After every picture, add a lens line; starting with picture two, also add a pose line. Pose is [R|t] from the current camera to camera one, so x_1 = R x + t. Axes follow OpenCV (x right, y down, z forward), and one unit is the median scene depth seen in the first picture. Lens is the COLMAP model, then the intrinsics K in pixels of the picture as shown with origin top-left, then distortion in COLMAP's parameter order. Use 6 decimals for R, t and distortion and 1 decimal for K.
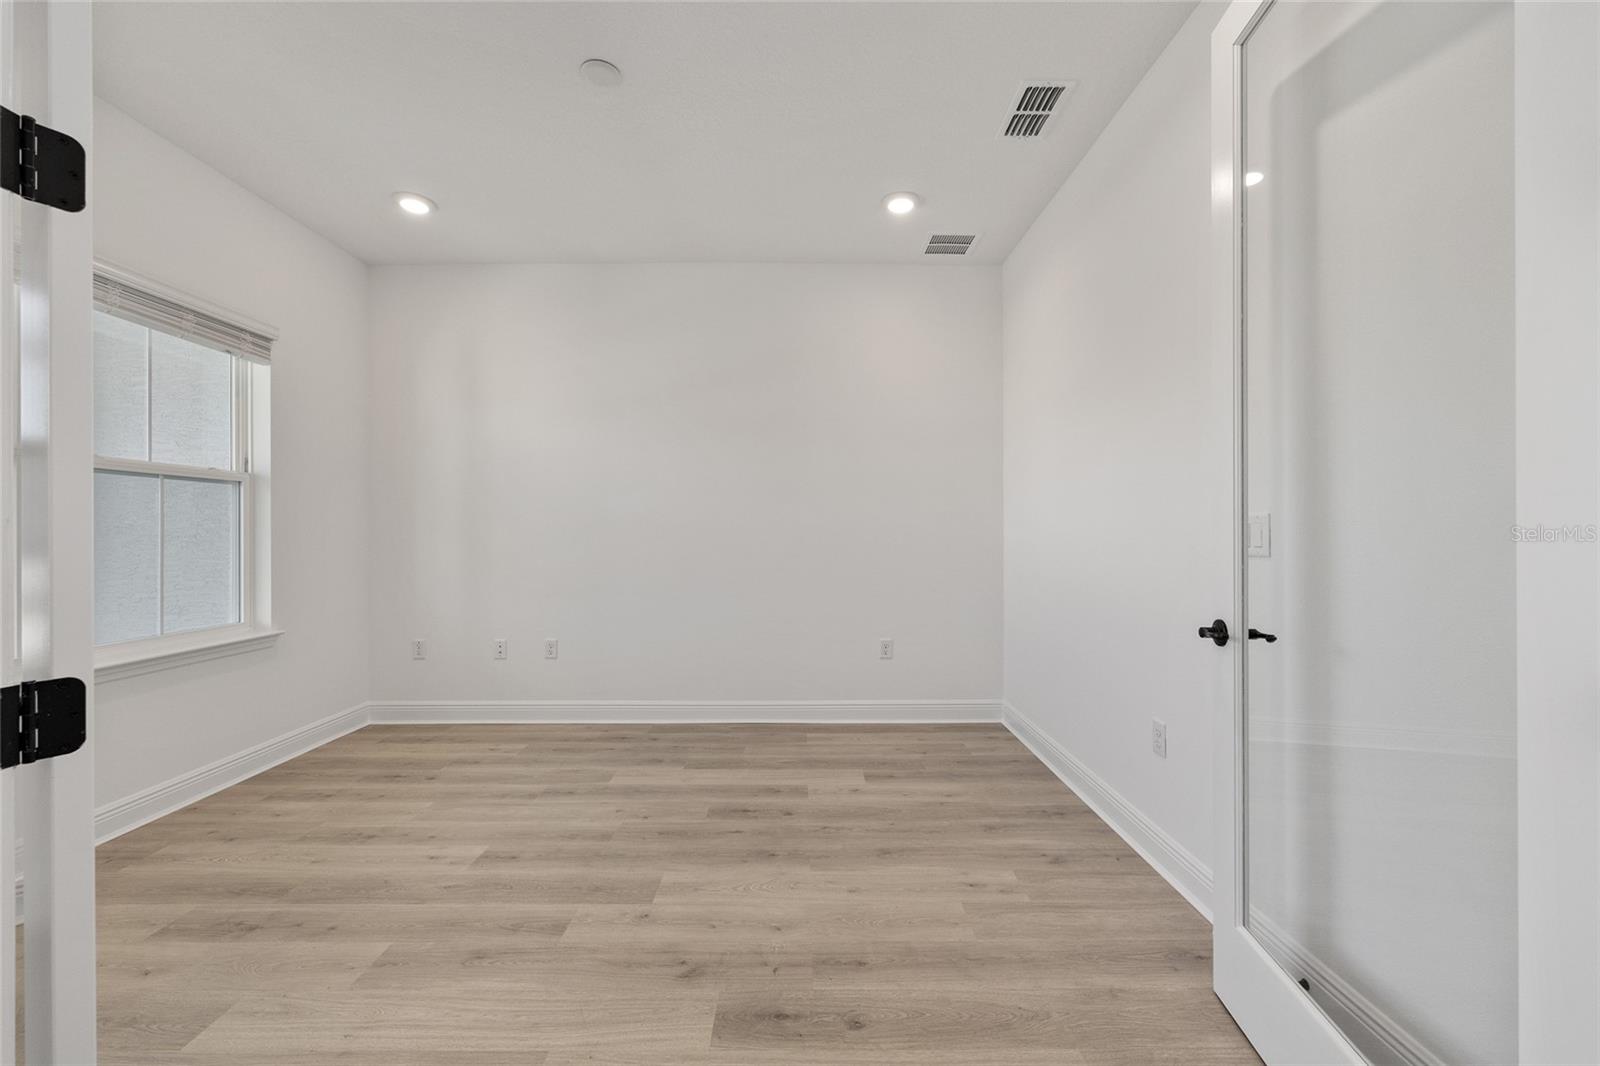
lens RADIAL K [[641.8, 0, 802.2], [0, 641.8, 534.2], [0, 0, 1]] dist [0.001206, 0.000049]
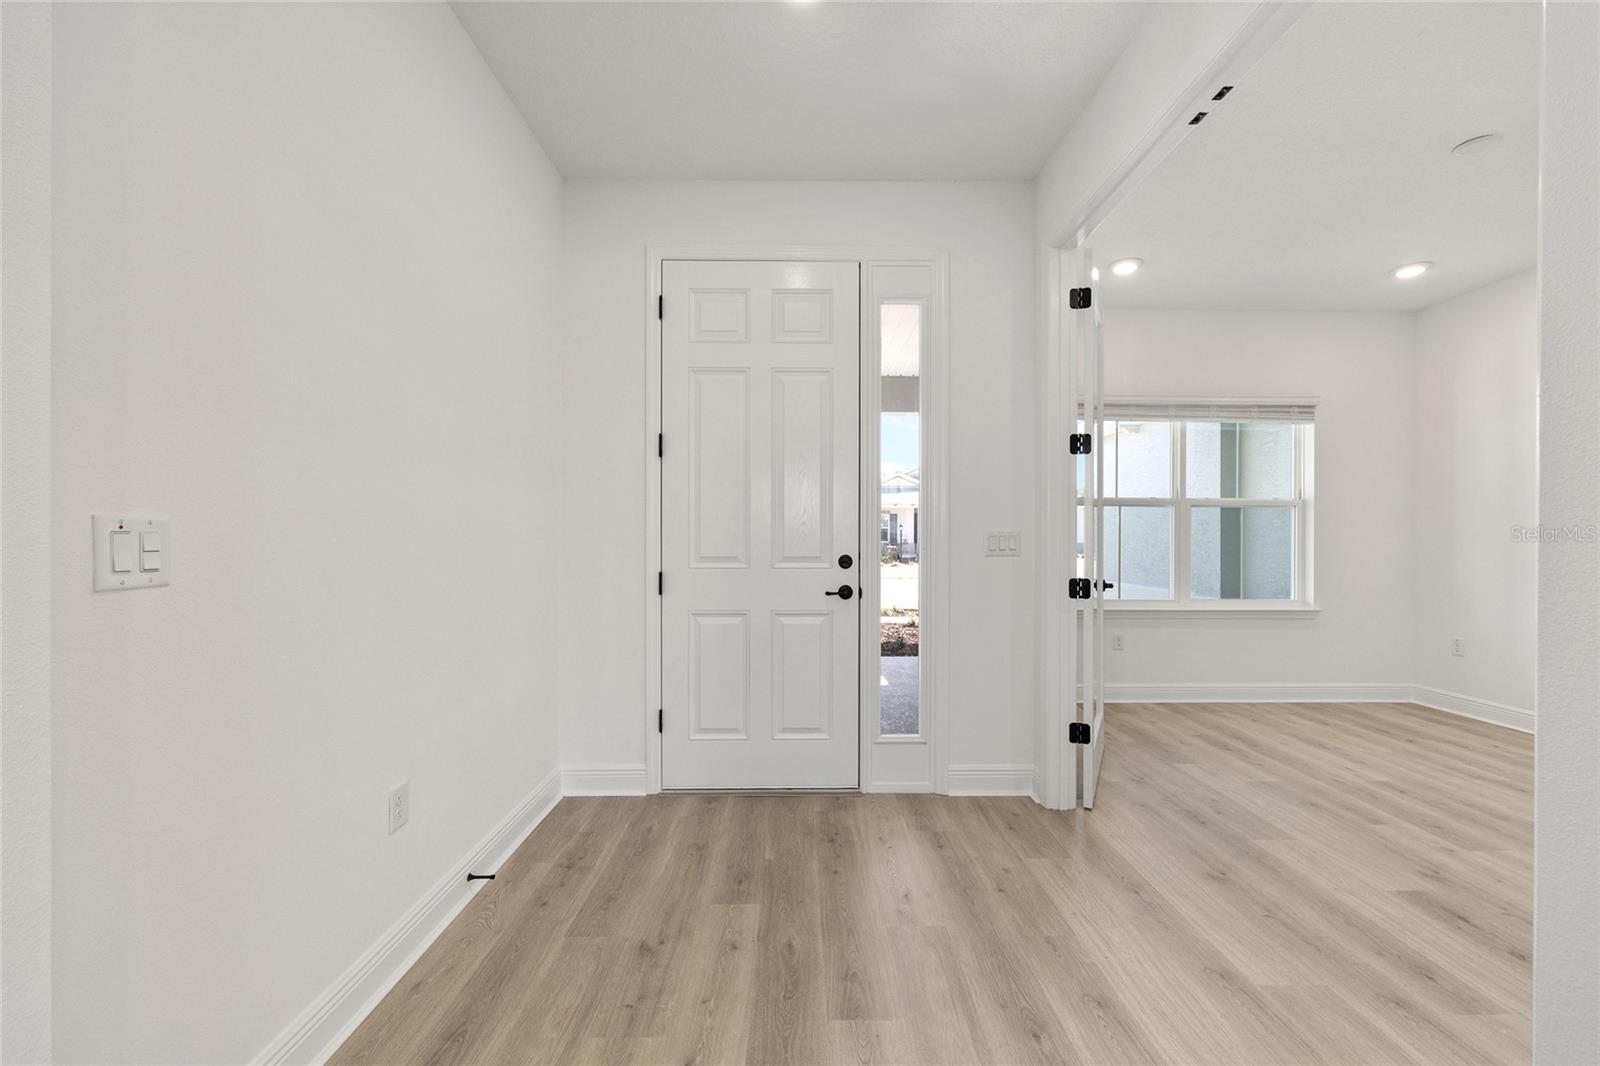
lens RADIAL K [[641.8, 0, 802.2], [0, 641.8, 534.2], [0, 0, 1]] dist [0.001206, 0.000049]
pose [[0.011381, -0.003479, -0.999929, 0.829340], [-0.005821, 0.999977, -0.003545, -0.003707], [0.999918, 0.005861, 0.011360, -0.226639]]
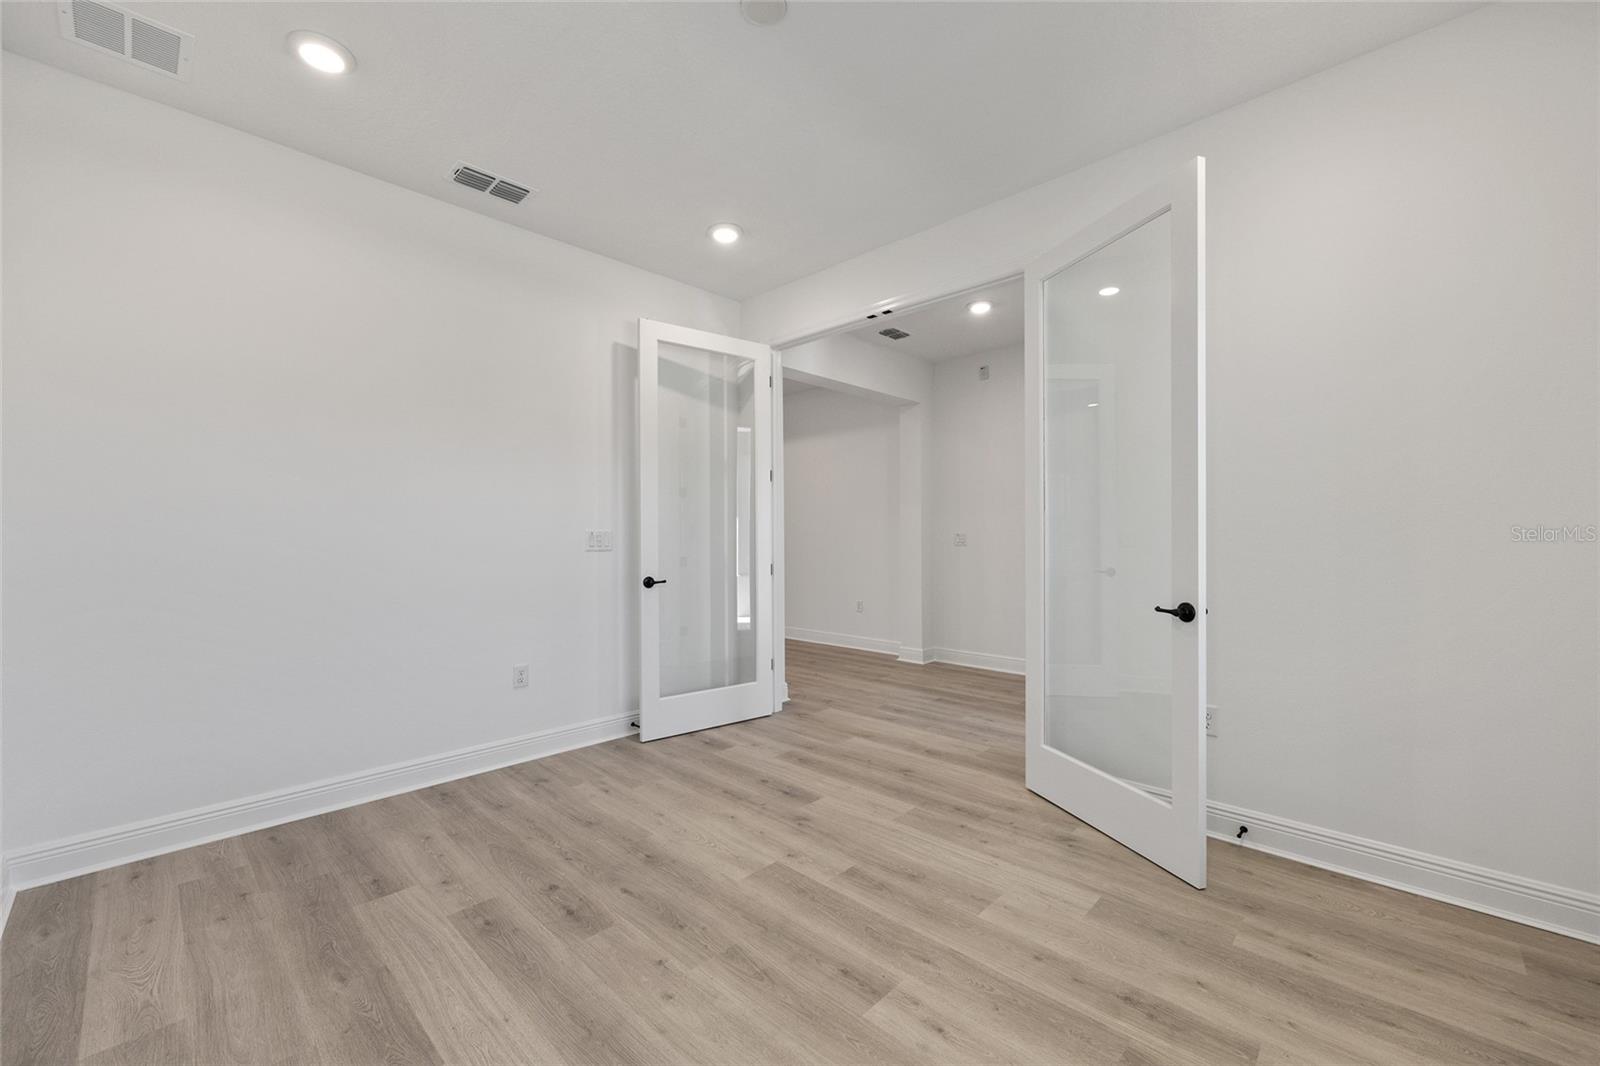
lens RADIAL K [[641.8, 0, 802.2], [0, 641.8, 534.2], [0, 0, 1]] dist [0.001206, 0.000049]
pose [[-0.721038, 0.007265, 0.692858, -0.929590], [0.007504, 0.999968, -0.002677, -0.006783], [-0.692855, 0.003269, -0.721069, 1.562531]]
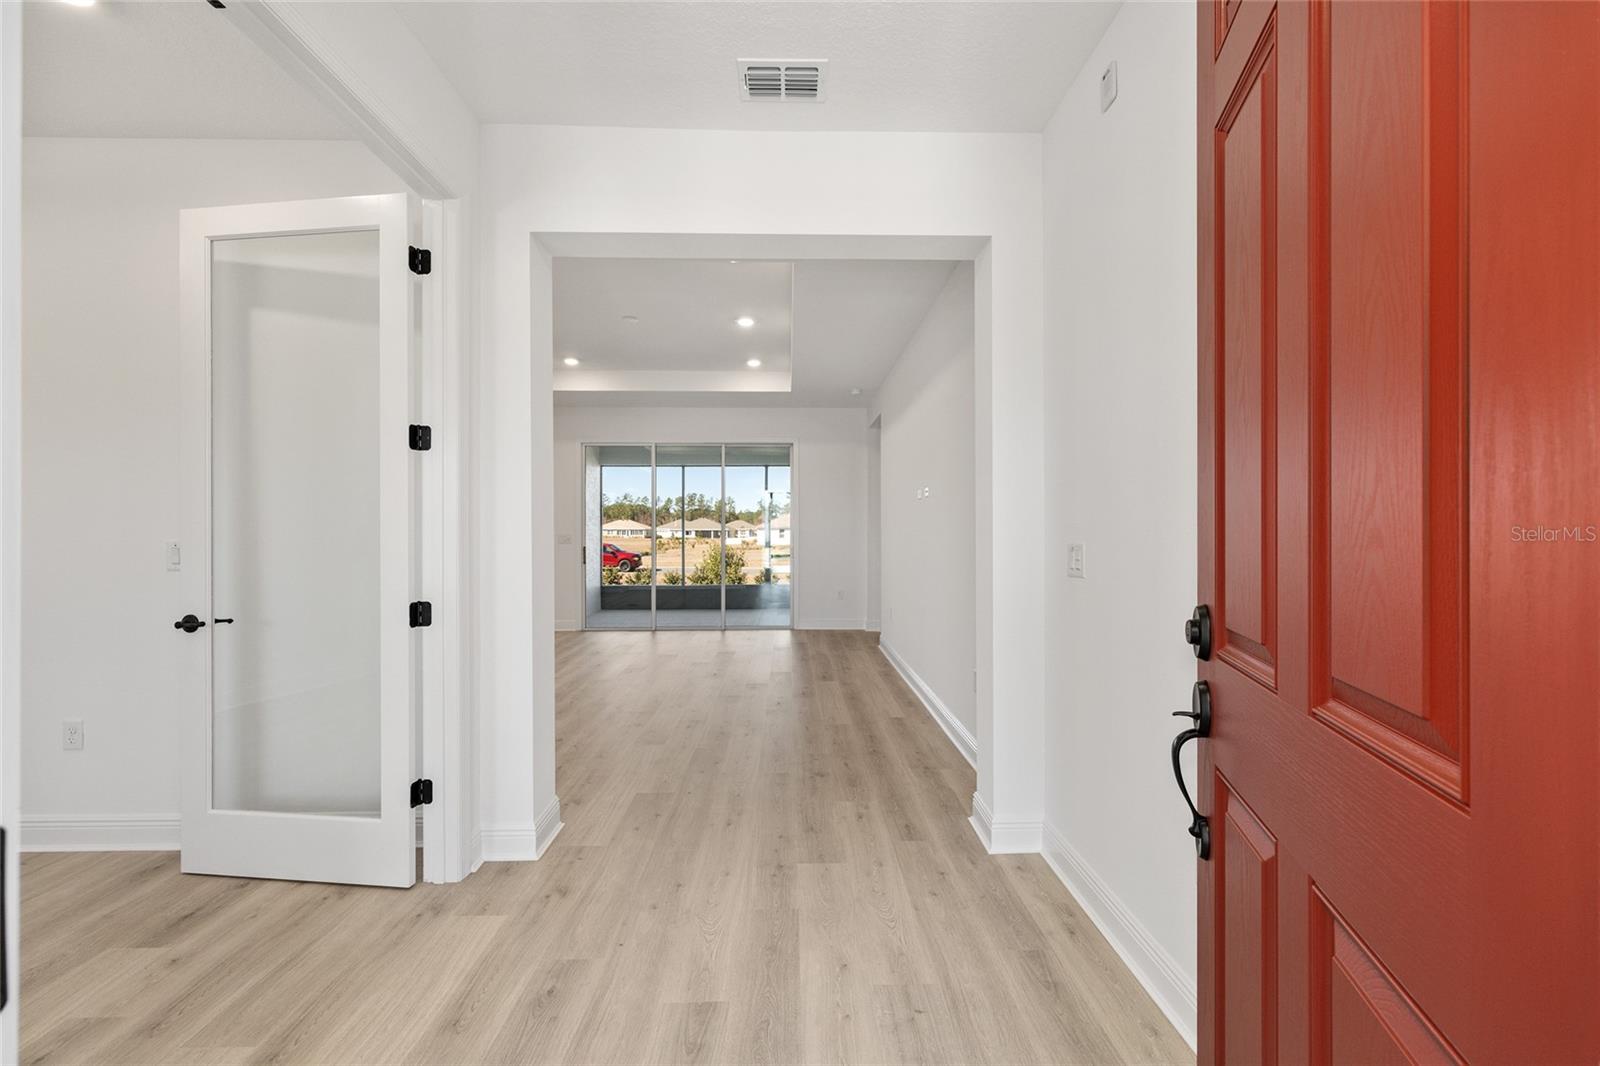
lens RADIAL K [[641.8, 0, 802.2], [0, 641.8, 534.2], [0, 0, 1]] dist [0.001206, 0.000049]
pose [[-0.017131, 0.000173, 0.999853, -0.580443], [0.003457, 0.999994, -0.000114, -0.031919], [-0.999847, 0.003455, -0.017132, -0.261523]]
